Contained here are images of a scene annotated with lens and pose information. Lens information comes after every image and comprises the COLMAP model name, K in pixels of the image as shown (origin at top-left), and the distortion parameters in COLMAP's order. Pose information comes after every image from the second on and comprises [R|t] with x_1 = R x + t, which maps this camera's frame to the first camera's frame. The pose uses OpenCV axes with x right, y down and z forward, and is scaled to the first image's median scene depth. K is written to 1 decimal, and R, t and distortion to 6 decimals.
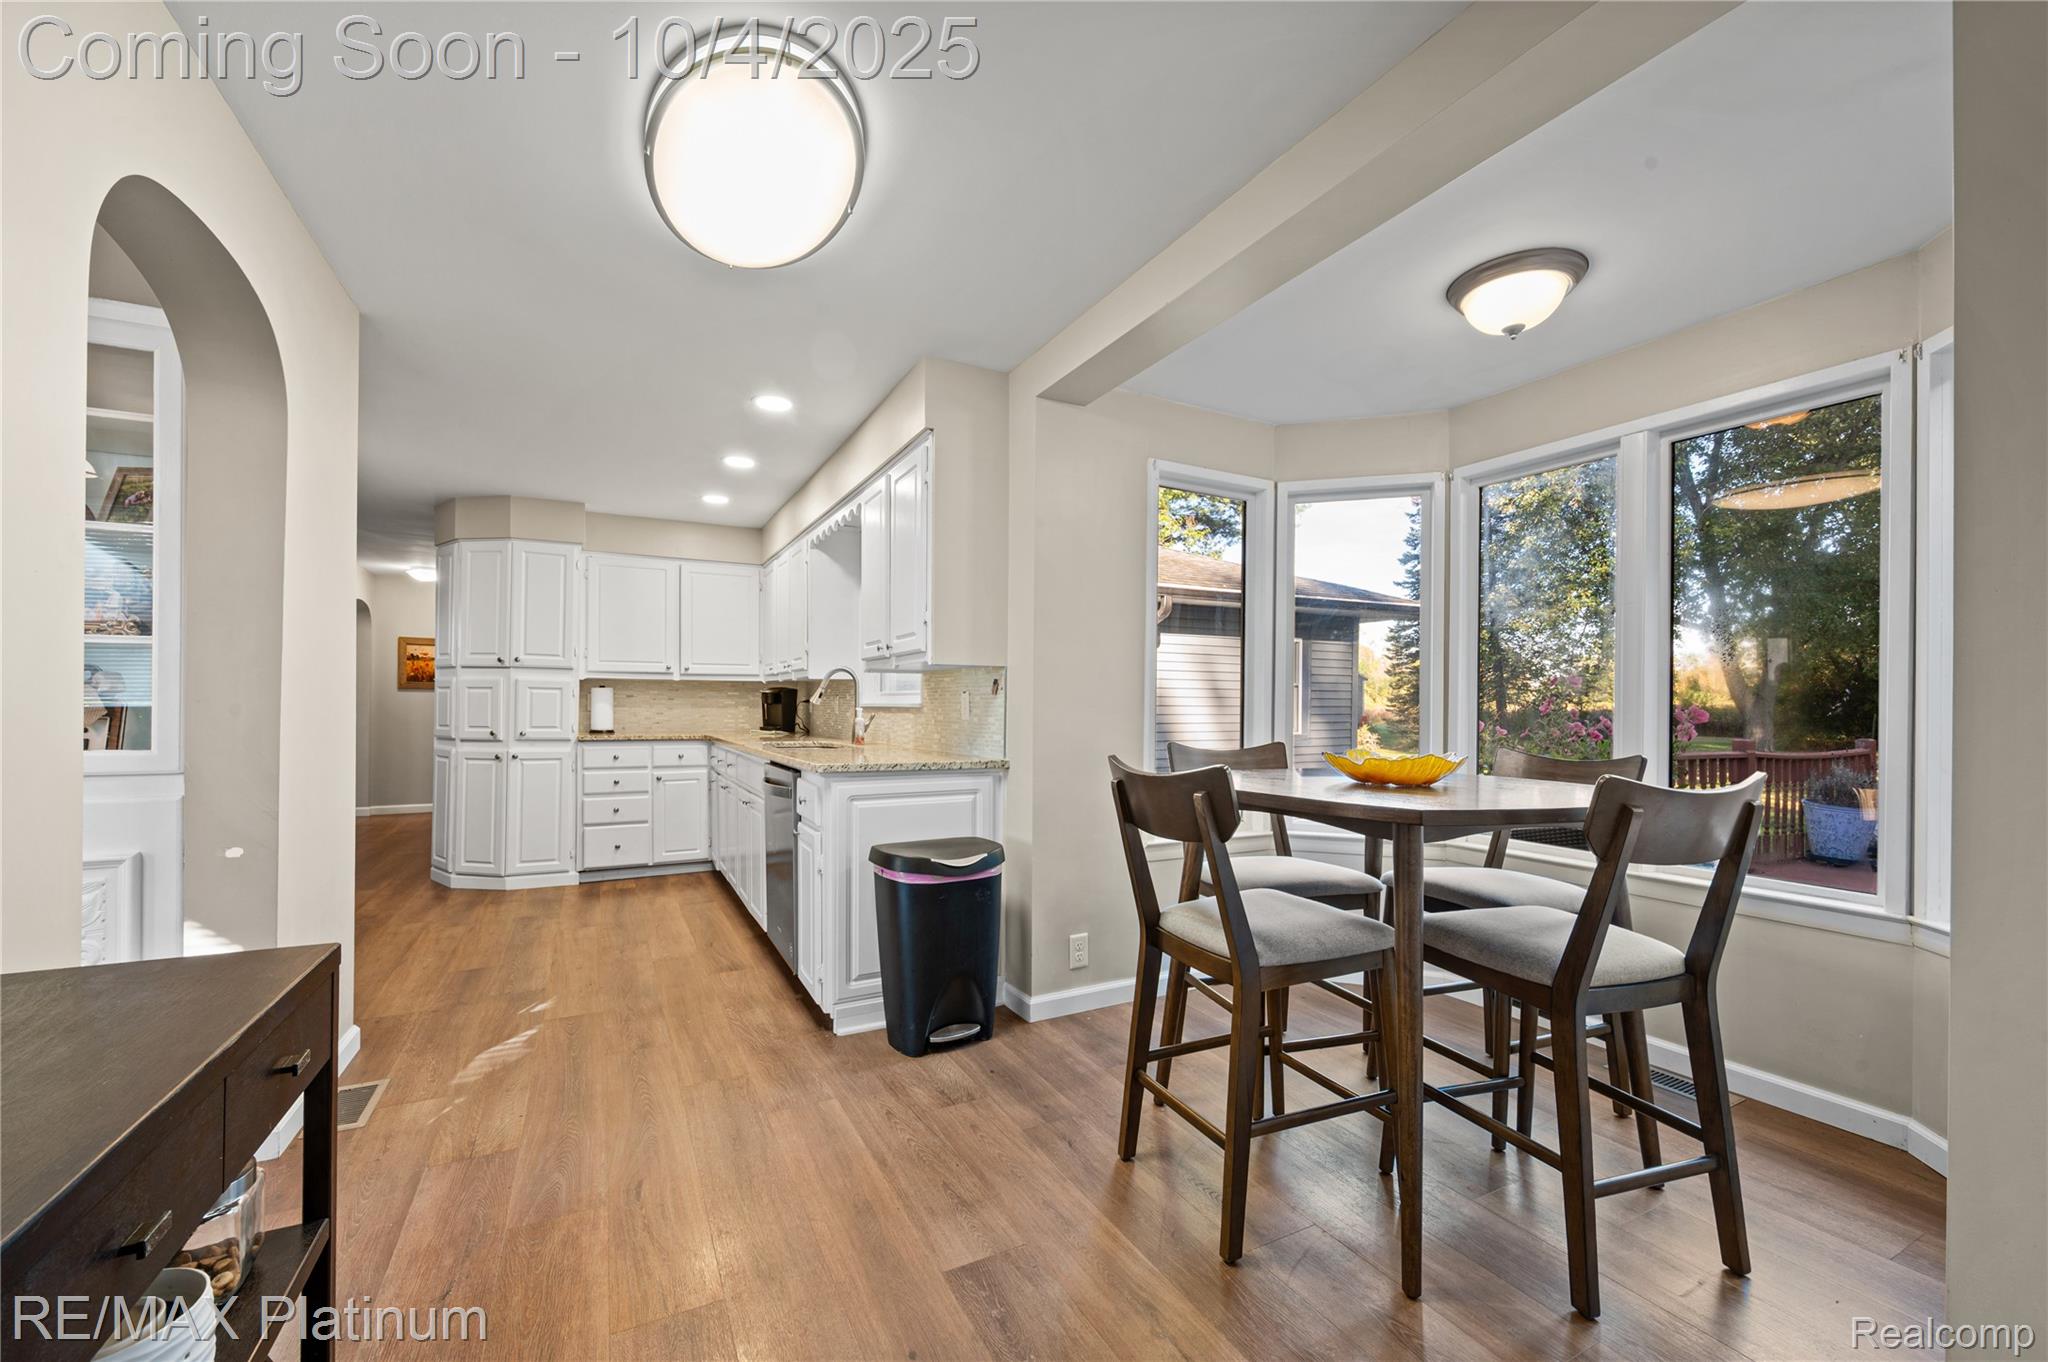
lens RADIAL K [[820.3, 0, 1024.7], [0, 820.3, 700.7], [0, 0, 1]] dist [-0.000259, -0.000077]
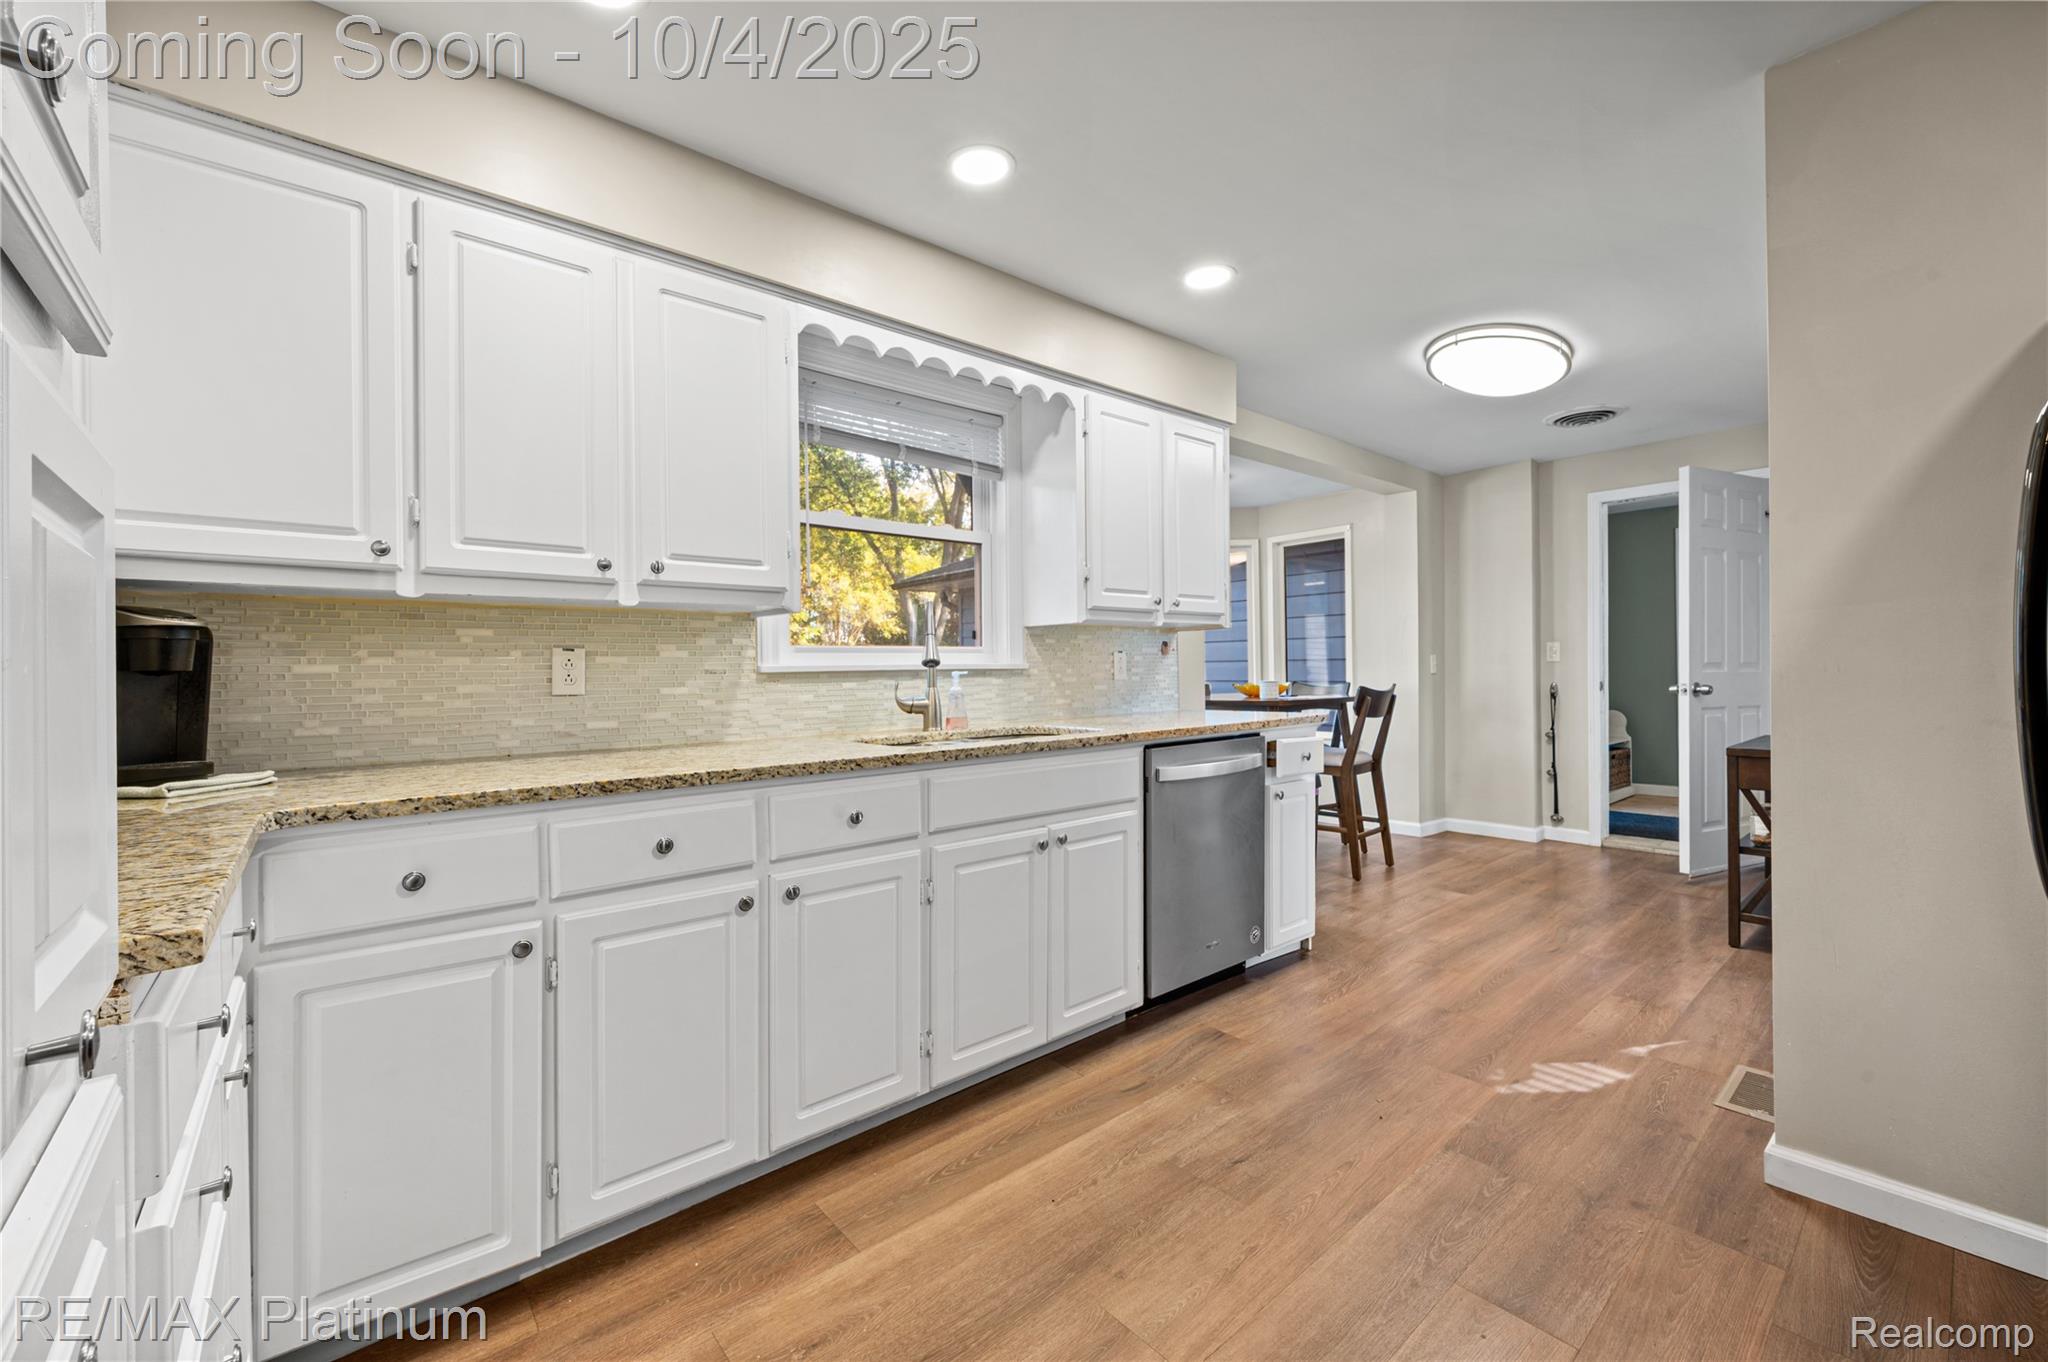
lens RADIAL K [[817.7, 0, 1026.0], [0, 817.7, 675.6], [0, 0, 1]] dist [0.000057, -0.000042]
pose [[-0.225178, -0.009187, 0.974274, -0.685275], [0.008203, 0.999902, 0.011325, 0.004570], [-0.974283, 0.010542, -0.225080, 0.898371]]
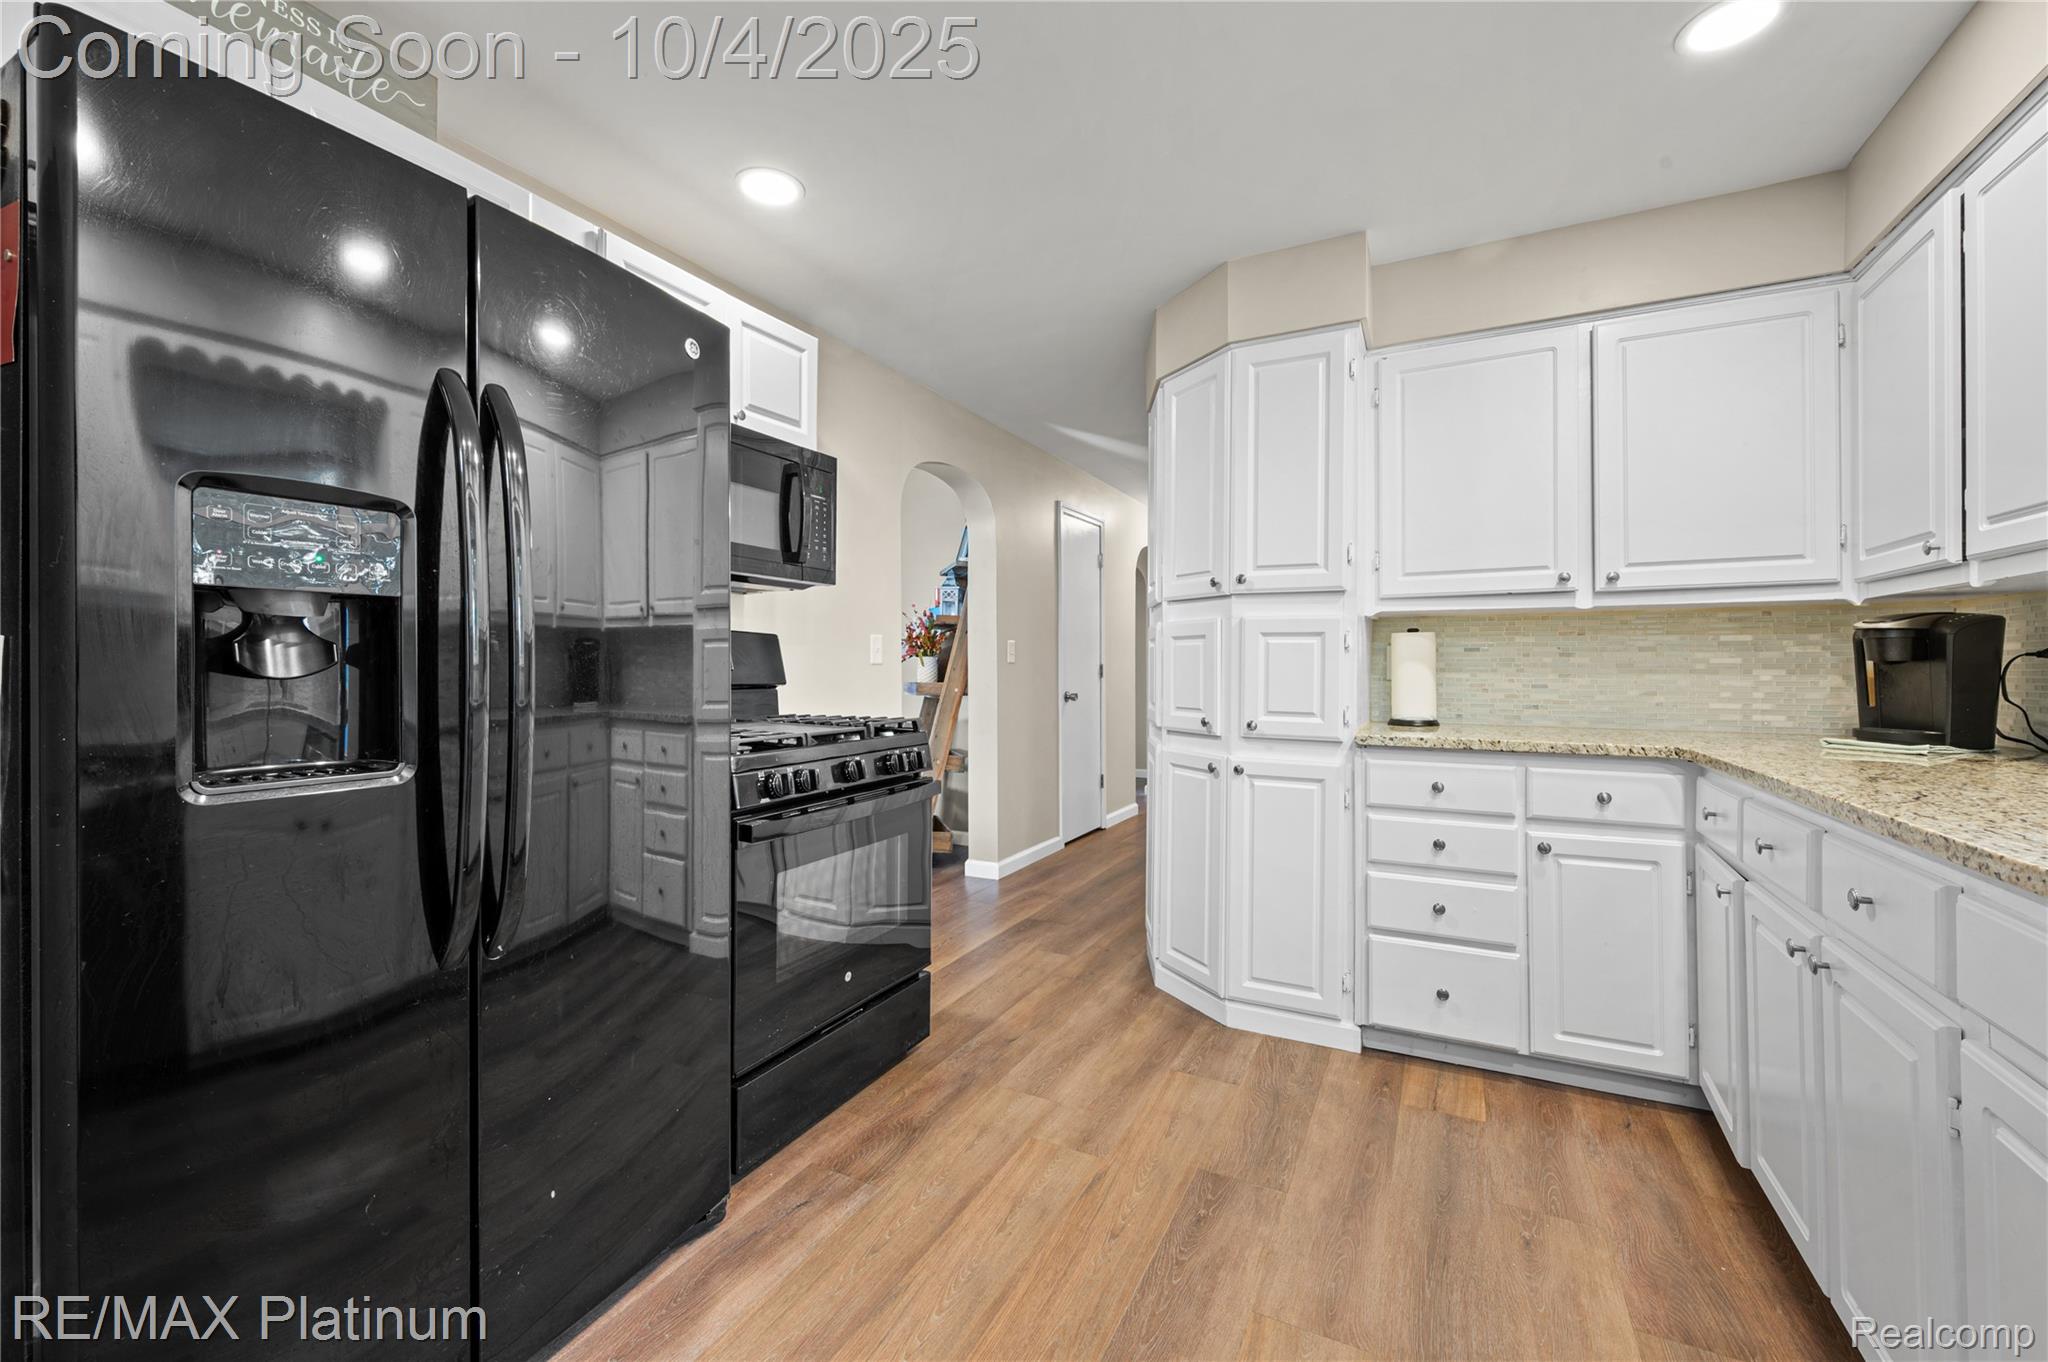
lens RADIAL K [[830.6, 0, 1019.3], [0, 830.6, 666.8], [0, 0, 1]] dist [0.000839, 0.000093]
pose [[0.574654, -0.006409, -0.818371, -0.266955], [0.007125, 0.999971, -0.002828, 0.004583], [0.818365, -0.004205, 0.574683, 0.570319]]
